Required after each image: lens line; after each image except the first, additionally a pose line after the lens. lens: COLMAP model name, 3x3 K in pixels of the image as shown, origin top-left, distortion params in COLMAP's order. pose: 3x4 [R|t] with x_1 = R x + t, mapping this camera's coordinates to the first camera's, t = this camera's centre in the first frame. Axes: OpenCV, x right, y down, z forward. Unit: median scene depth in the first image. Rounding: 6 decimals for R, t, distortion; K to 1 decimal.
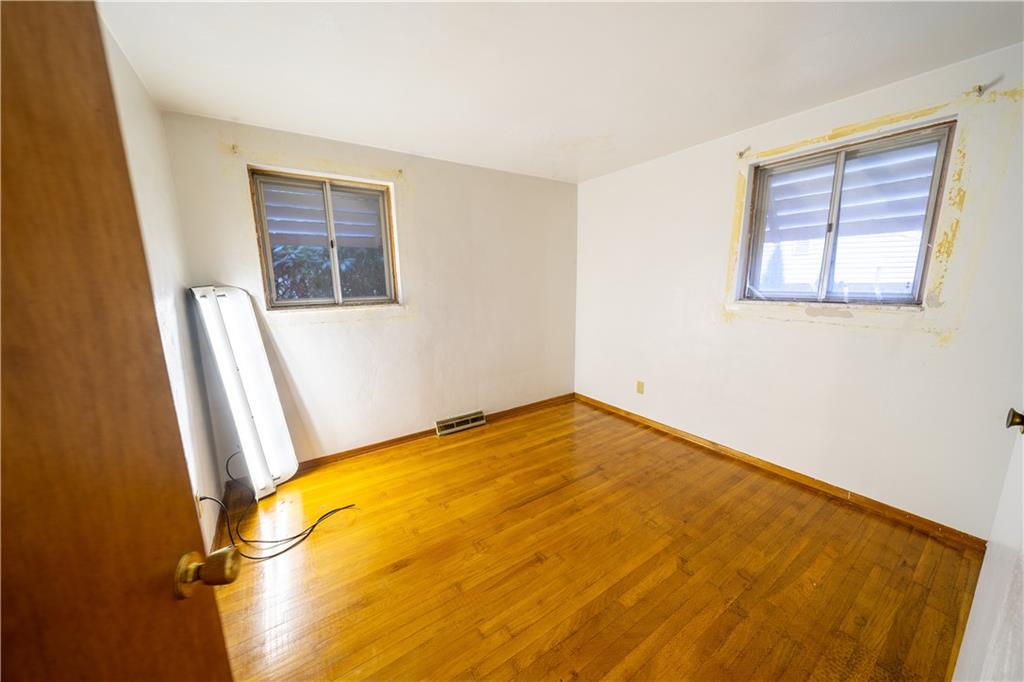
lens RADIAL K [[351.9, 0, 511.9], [0, 351.9, 342.5], [0, 0, 1]] dist [-0.000071, -0.000160]
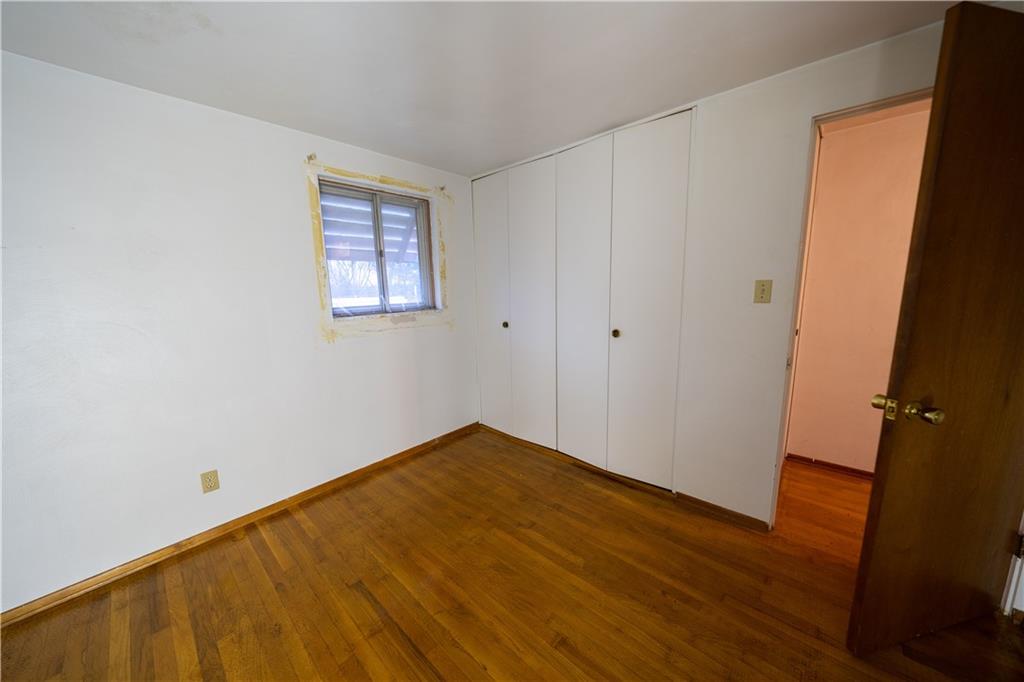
lens RADIAL K [[351.9, 0, 509.3], [0, 351.9, 344.0], [0, 0, 1]] dist [-0.000071, -0.000160]
pose [[-0.239722, -0.139127, 0.960821, -0.454576], [0.199703, 0.961448, 0.189043, -0.163969], [-0.950080, 0.237197, -0.202696, 0.904131]]
